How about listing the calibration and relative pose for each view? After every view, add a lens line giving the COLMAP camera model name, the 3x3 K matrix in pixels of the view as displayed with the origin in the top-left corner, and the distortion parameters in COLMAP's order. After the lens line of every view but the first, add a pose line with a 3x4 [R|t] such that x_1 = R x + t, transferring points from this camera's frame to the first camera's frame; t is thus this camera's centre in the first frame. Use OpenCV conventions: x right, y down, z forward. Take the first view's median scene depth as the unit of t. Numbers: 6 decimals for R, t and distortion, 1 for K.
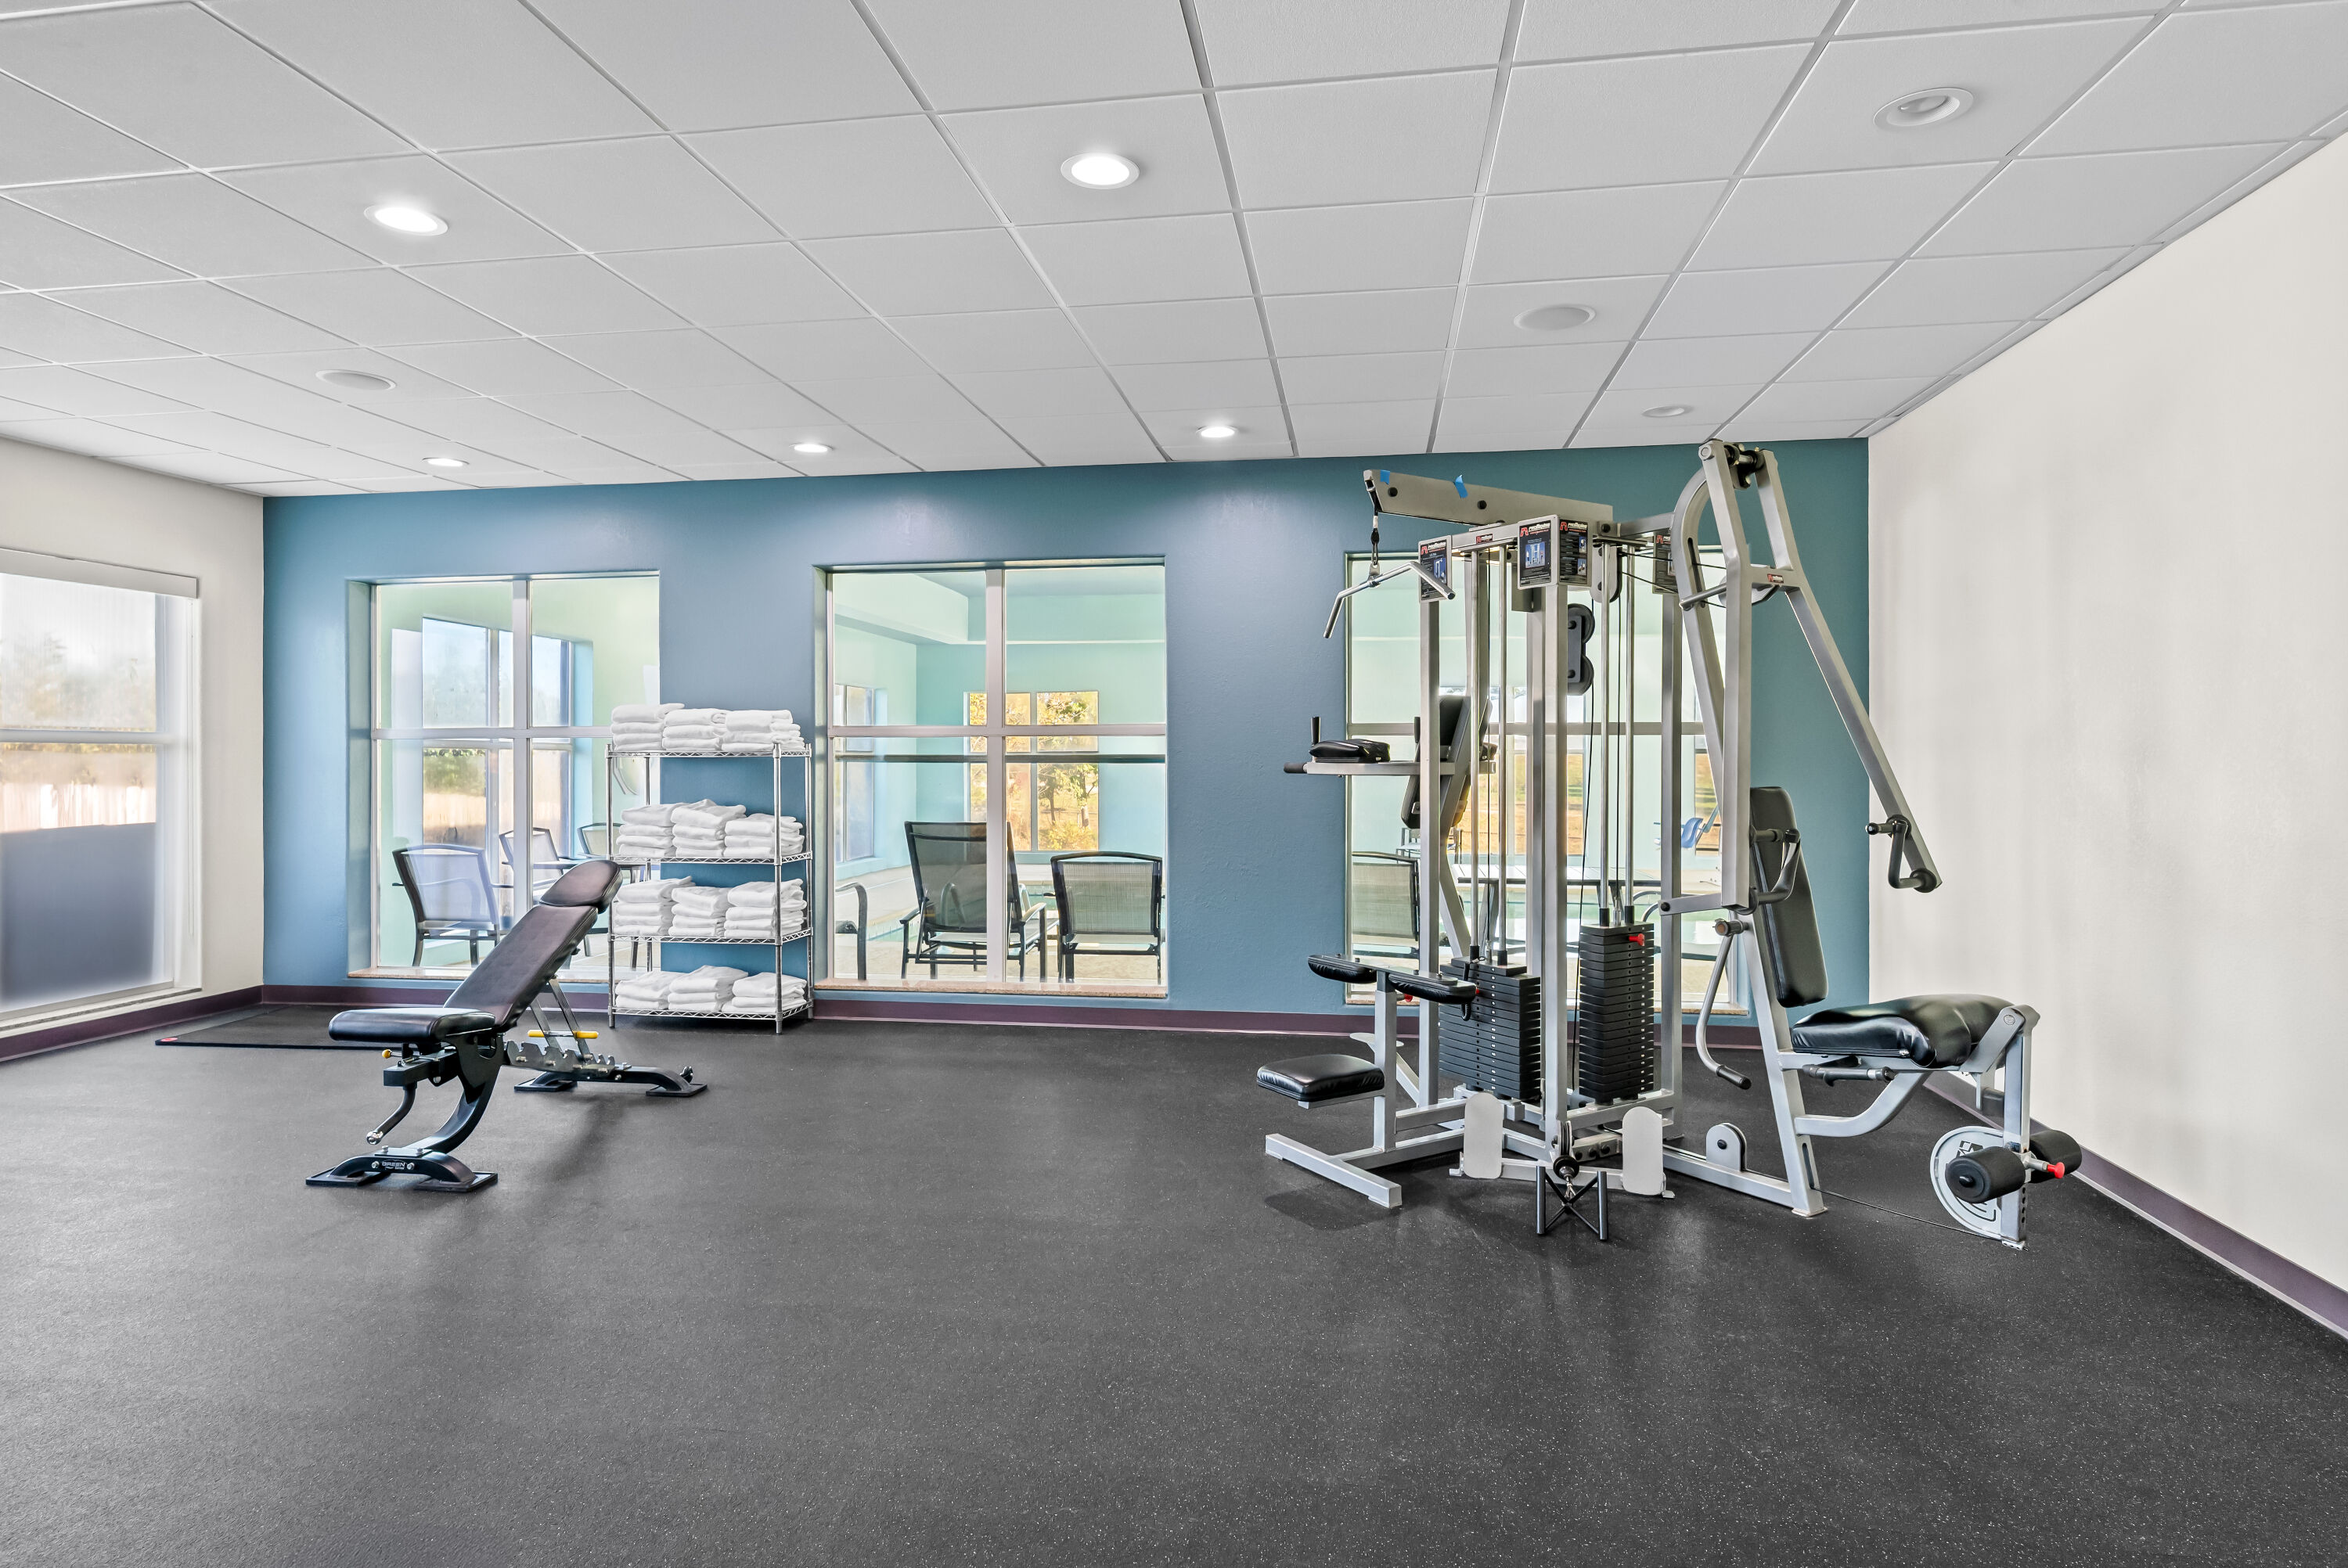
lens RADIAL K [[1281.7, 0, 1167.1], [0, 1281.7, 762.5], [0, 0, 1]] dist [0.006343, -0.003189]
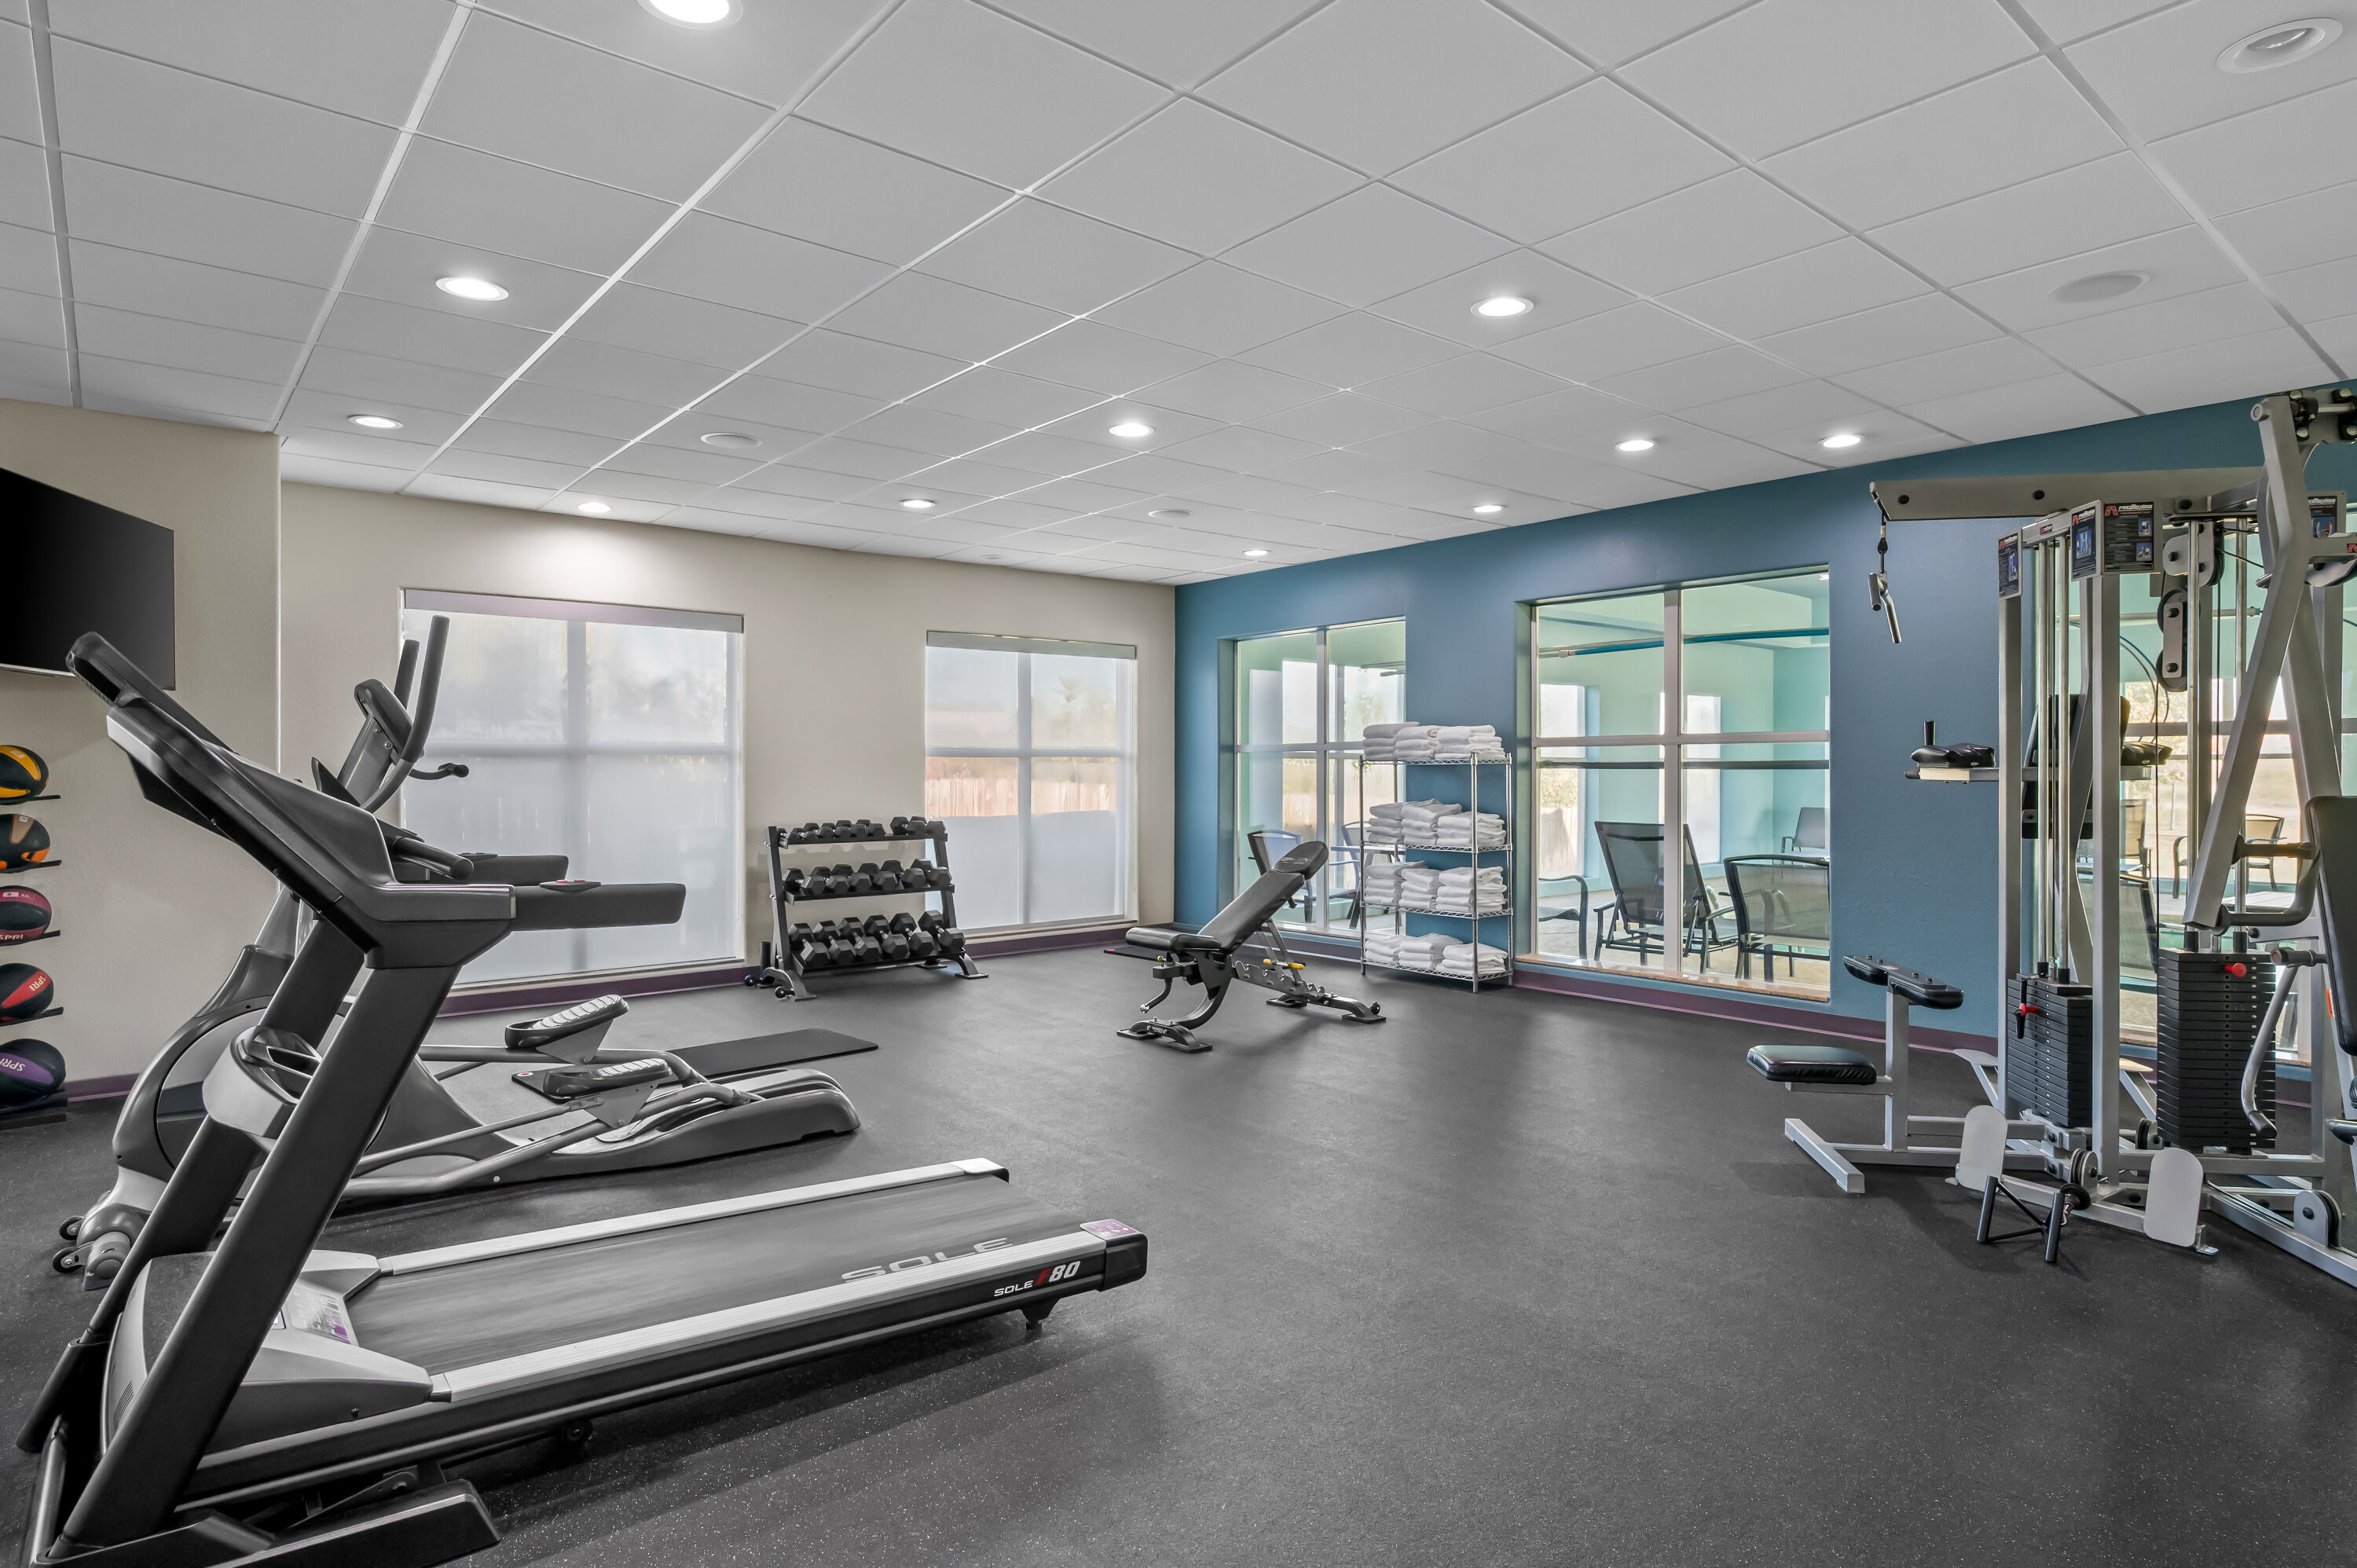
lens RADIAL K [[1286.7, 0, 1194.1], [0, 1286.7, 765.9], [0, 0, 1]] dist [0.006343, -0.003189]
pose [[0.756191, -0.002763, -0.654345, 0.289607], [0.001043, 0.999995, -0.003017, 0.000668], [0.654350, 0.001599, 0.756190, -0.092442]]
